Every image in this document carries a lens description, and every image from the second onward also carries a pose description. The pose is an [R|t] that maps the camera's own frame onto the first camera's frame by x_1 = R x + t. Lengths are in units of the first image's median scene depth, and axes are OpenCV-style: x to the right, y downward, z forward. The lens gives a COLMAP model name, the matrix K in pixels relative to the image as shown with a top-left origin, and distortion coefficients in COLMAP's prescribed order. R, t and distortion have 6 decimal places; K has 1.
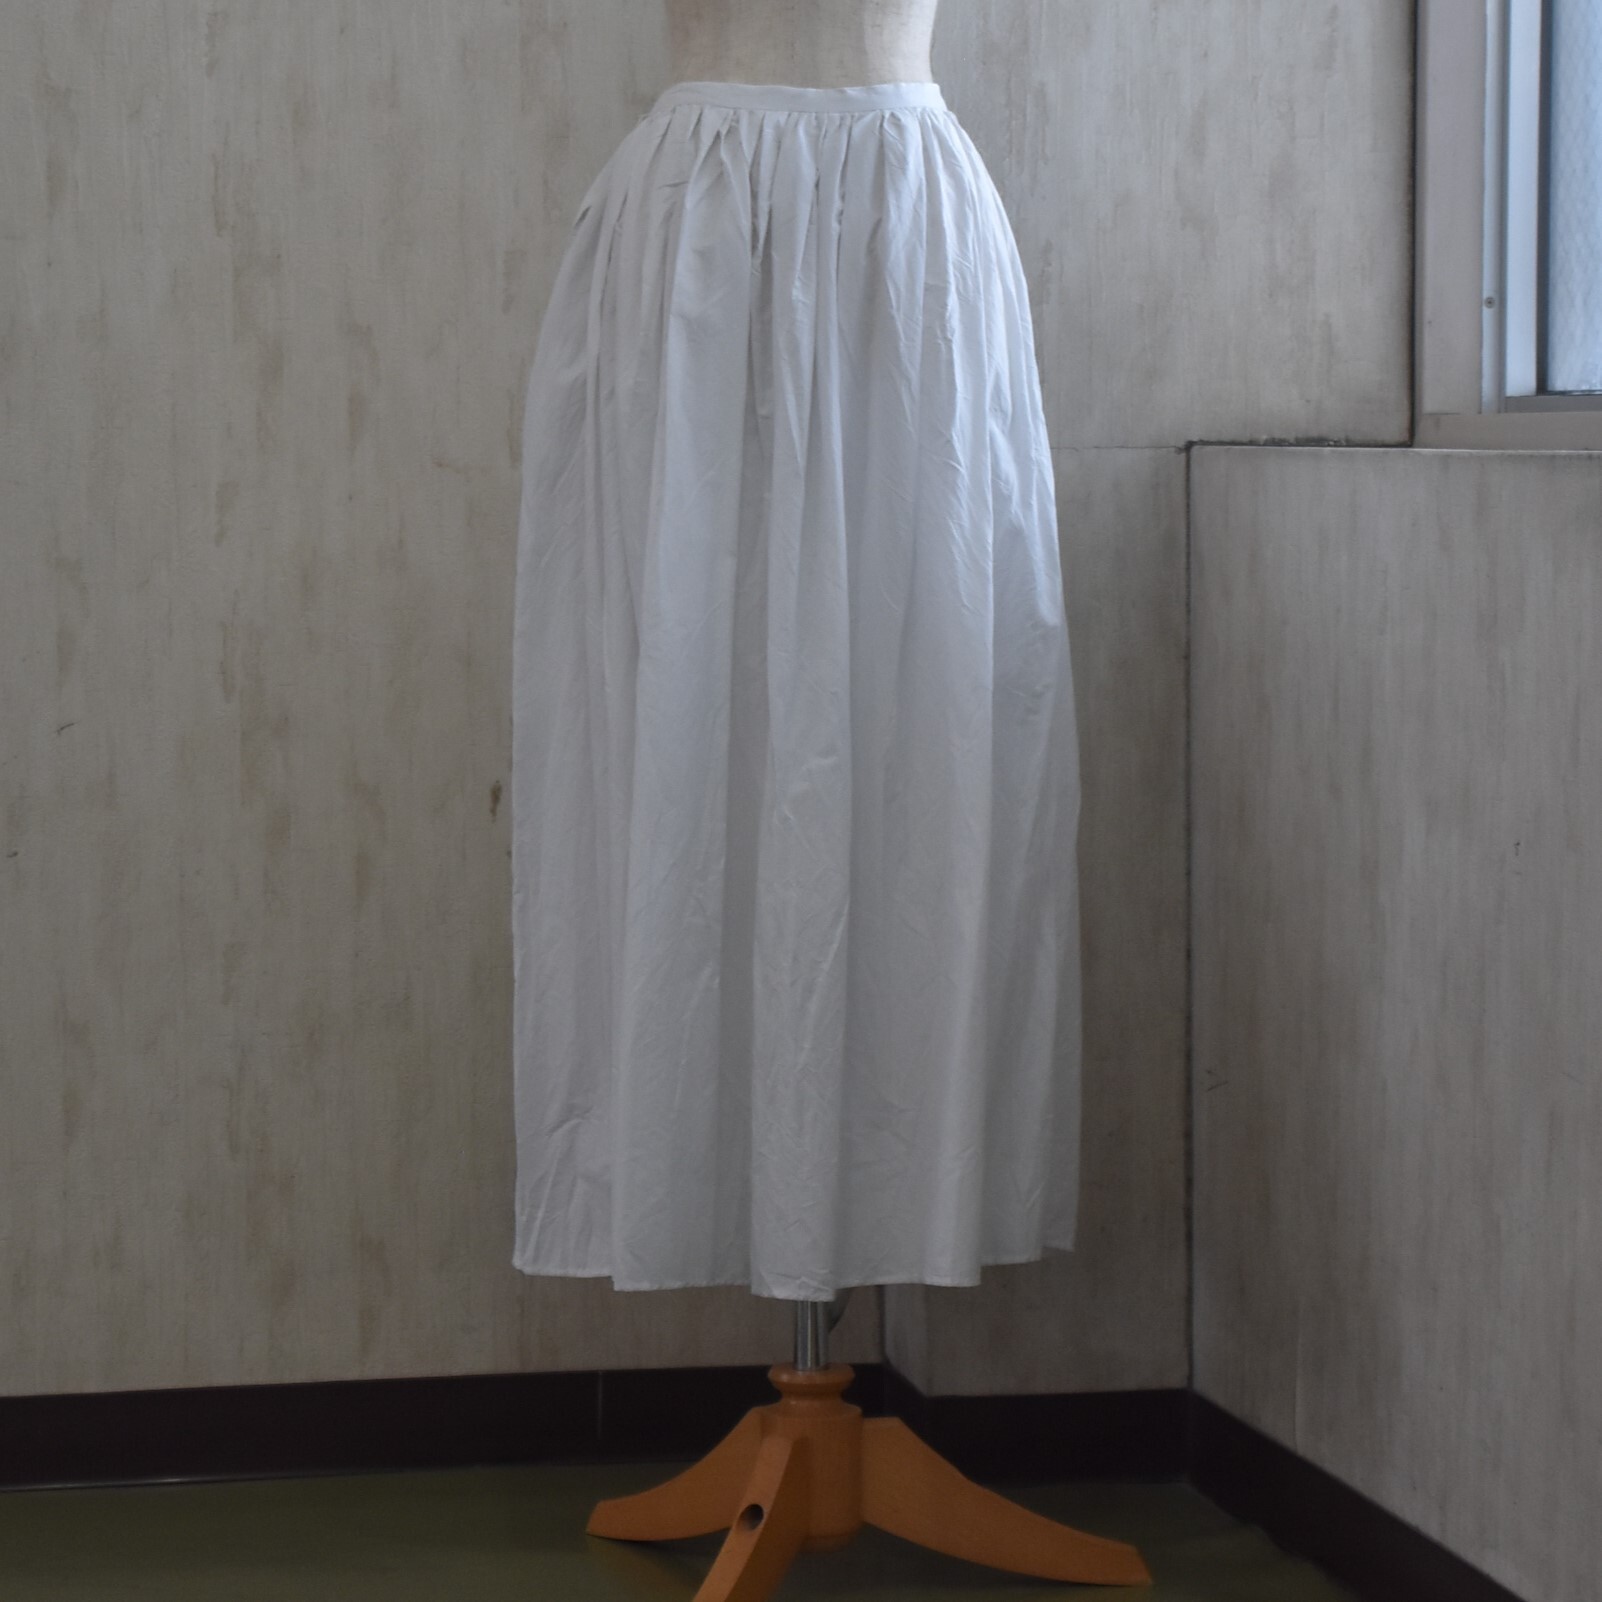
lens RADIAL K [[4487.9, 0, 799.3], [0, 4487.9, 756.4], [0, 0, 1]] dist [0.253481, -0.015484]
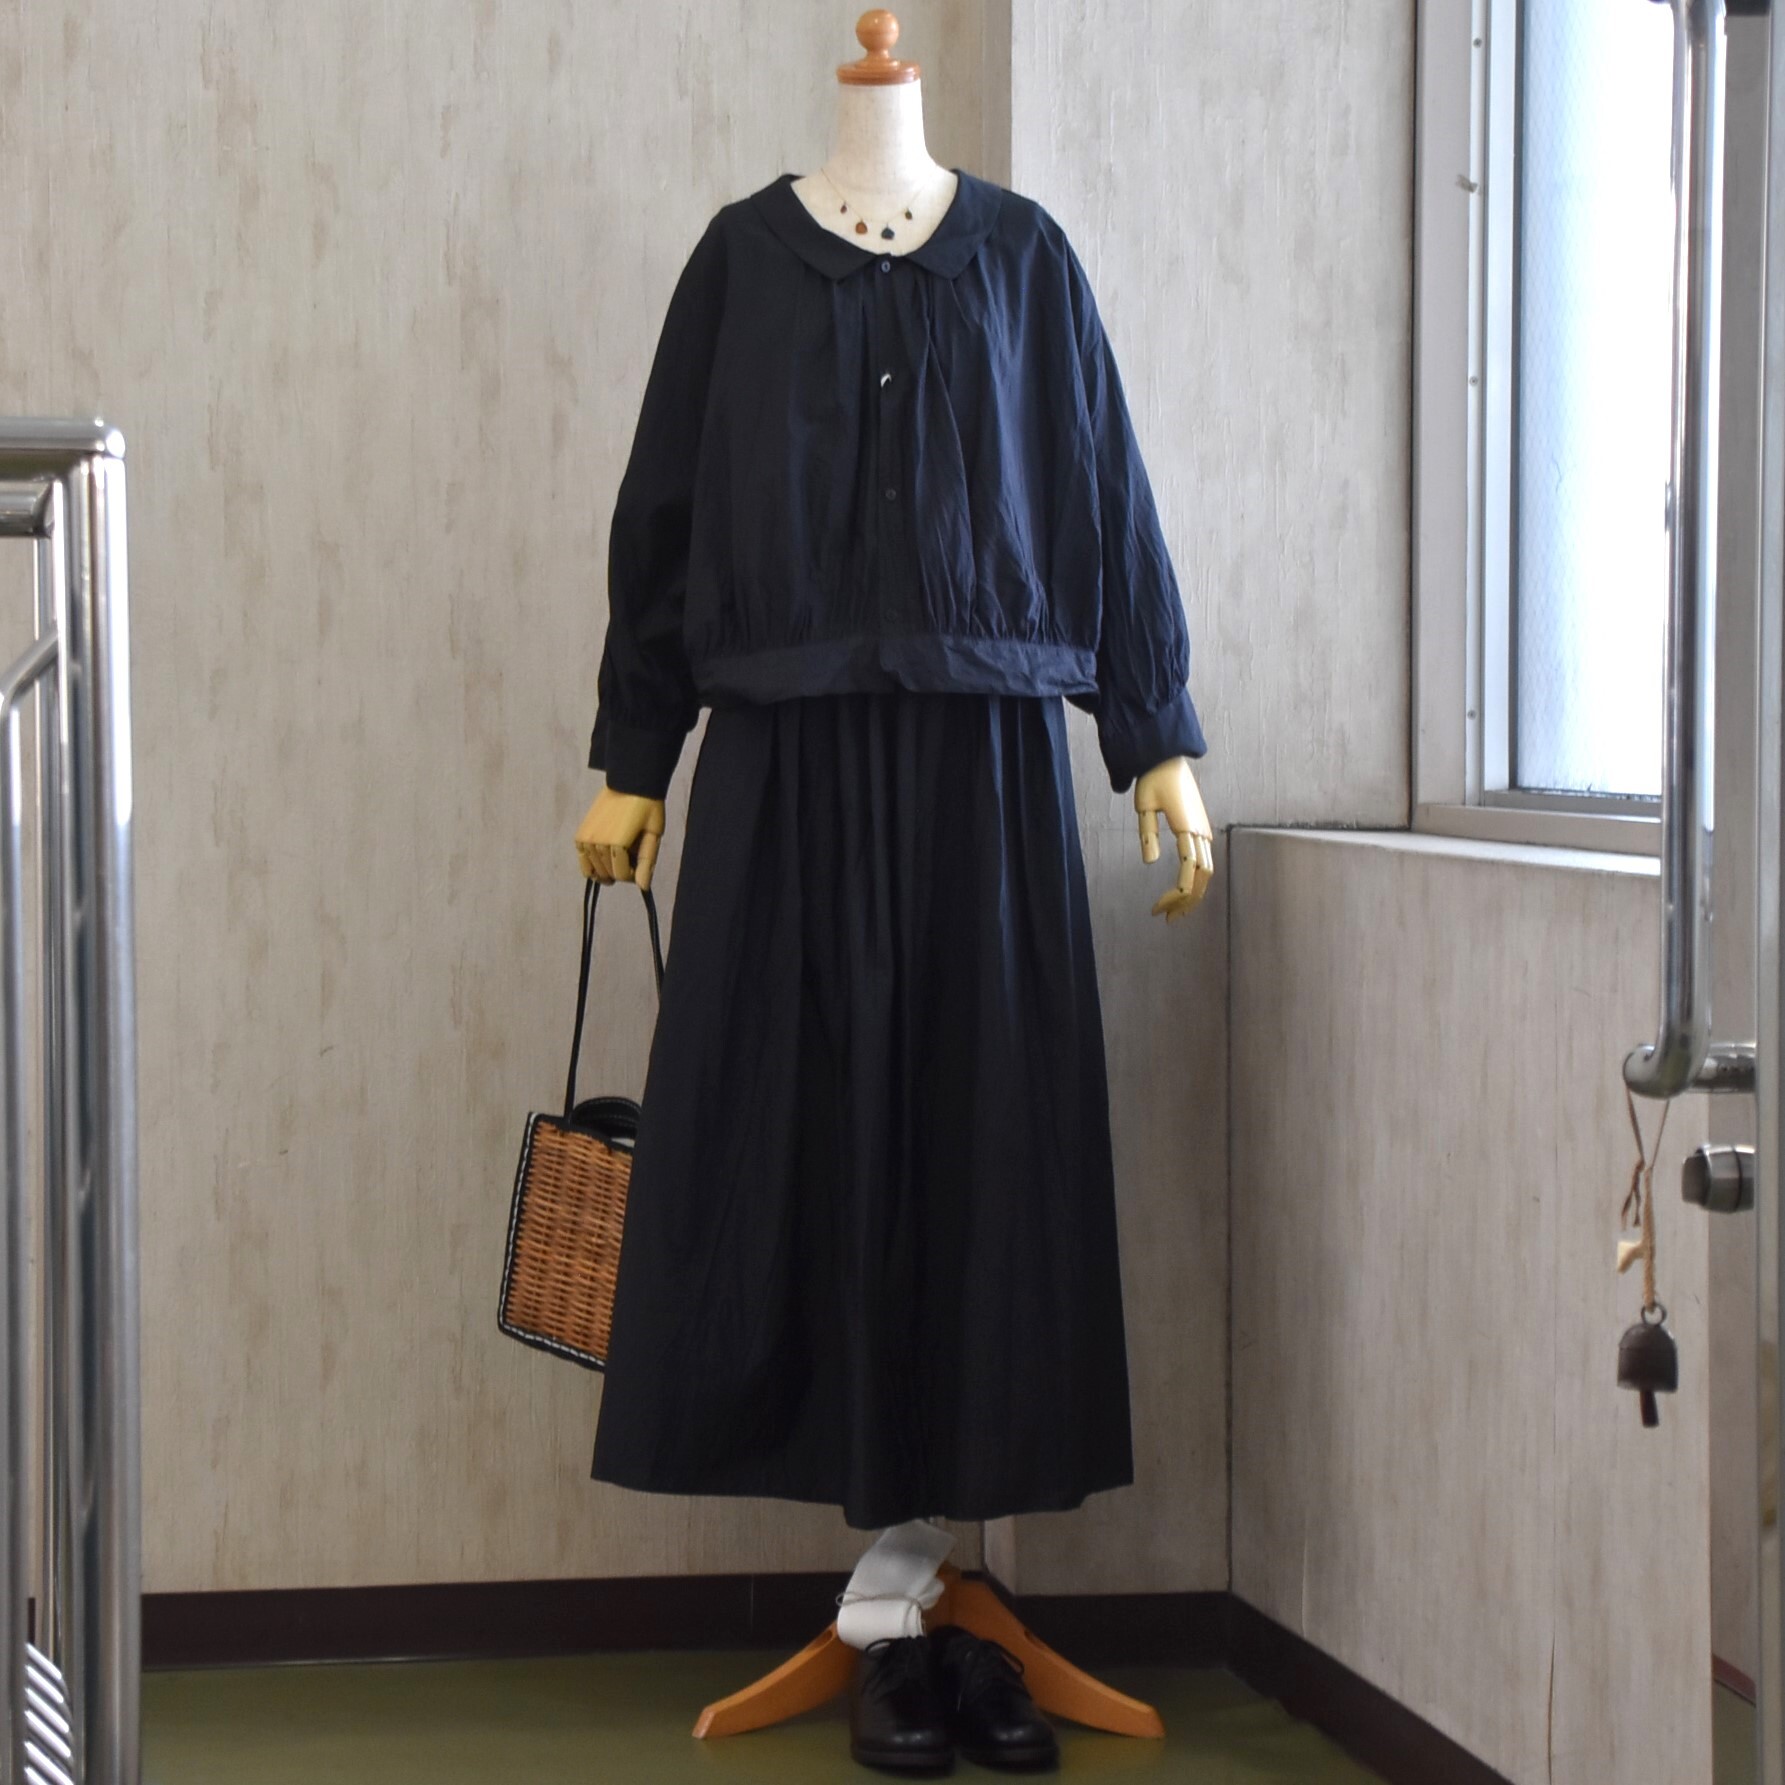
lens RADIAL K [[4628.0, 0, 929.5], [0, 4628.0, 896.1], [0, 0, 1]] dist [0.247075, -0.140943]
pose [[0.999794, 0.005020, -0.019665, 0.028940], [-0.005574, 0.999586, -0.028219, -0.013545], [0.019515, 0.028322, 0.999408, -0.280051]]
